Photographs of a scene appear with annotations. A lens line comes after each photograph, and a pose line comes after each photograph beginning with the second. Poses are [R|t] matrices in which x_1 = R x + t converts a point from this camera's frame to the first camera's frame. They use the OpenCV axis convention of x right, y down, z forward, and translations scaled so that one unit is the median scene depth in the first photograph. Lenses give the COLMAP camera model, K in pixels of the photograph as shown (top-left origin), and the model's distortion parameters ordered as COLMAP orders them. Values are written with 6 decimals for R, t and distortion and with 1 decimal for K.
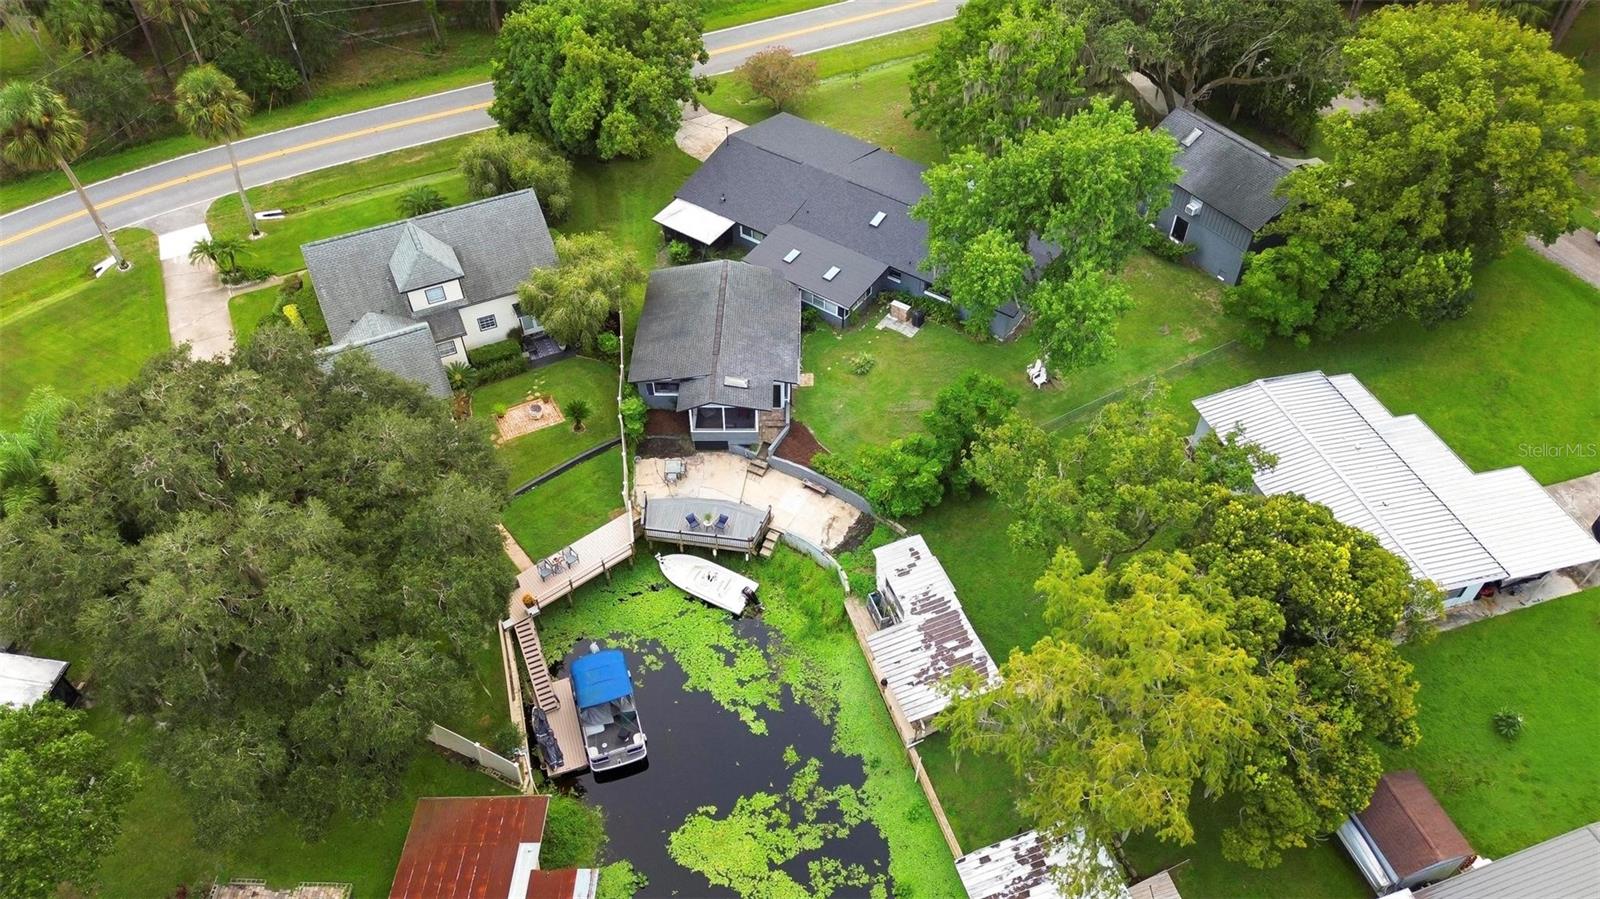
lens RADIAL K [[1183.6, 0, 795.1], [0, 1183.6, 446.8], [0, 0, 1]] dist [0.056213, -0.063357]
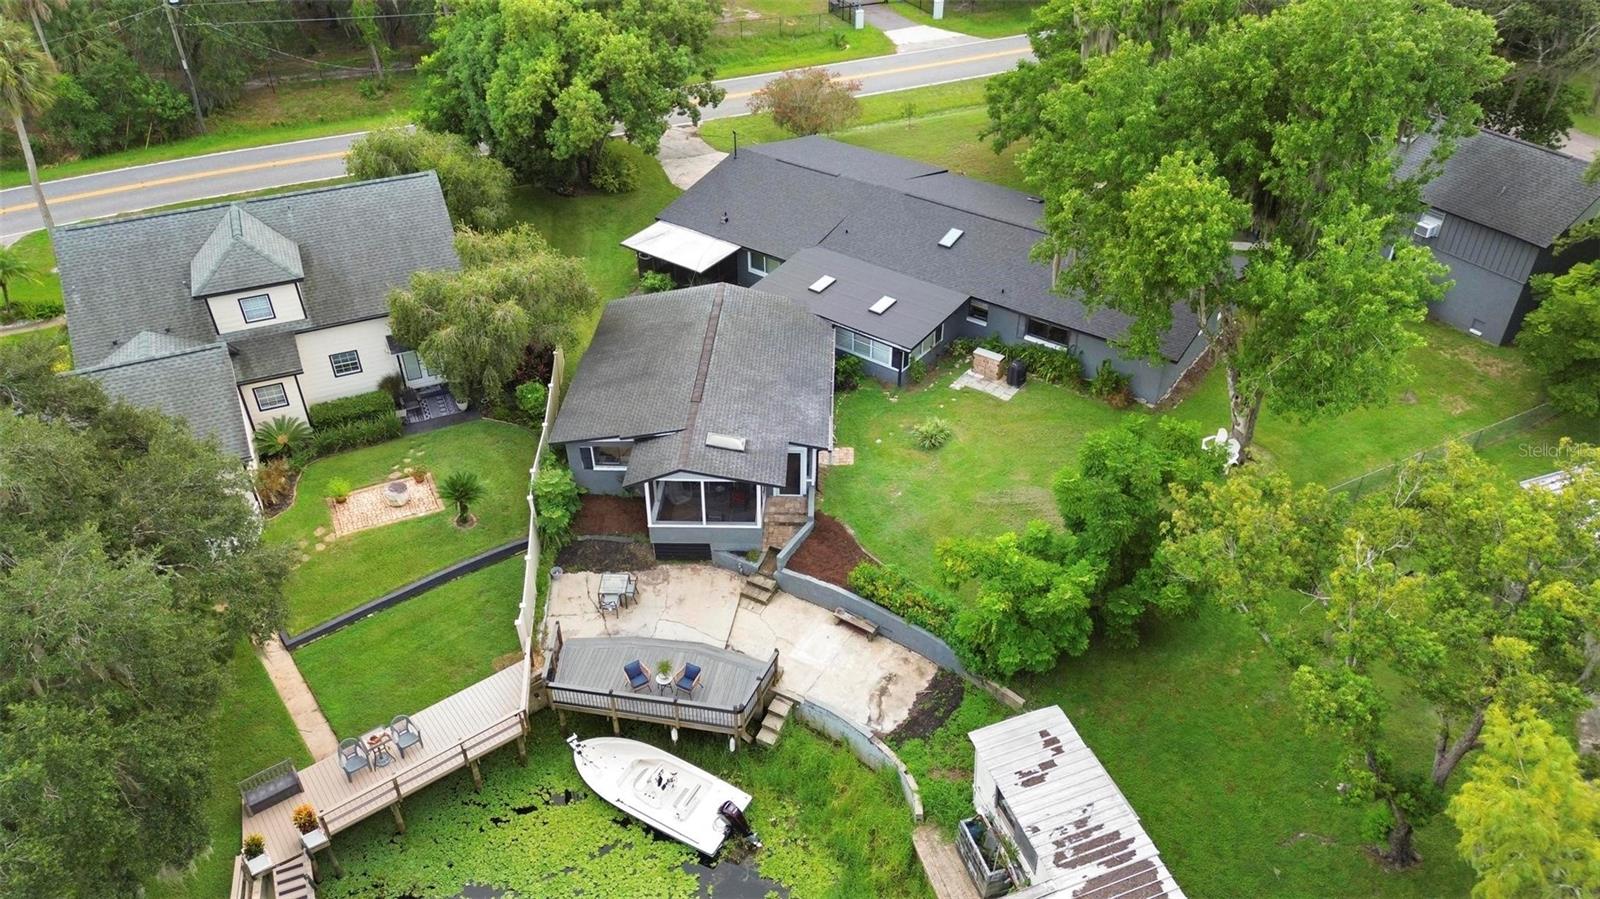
lens RADIAL K [[1183.6, 0, 798.7], [0, 1183.6, 423.8], [0, 0, 1]] dist [0.056213, -0.063357]
pose [[0.999634, 0.017703, -0.020478, -0.001095], [-0.021378, 0.980368, -0.196015, 0.051026], [0.016606, 0.196381, 0.980387, 0.401272]]
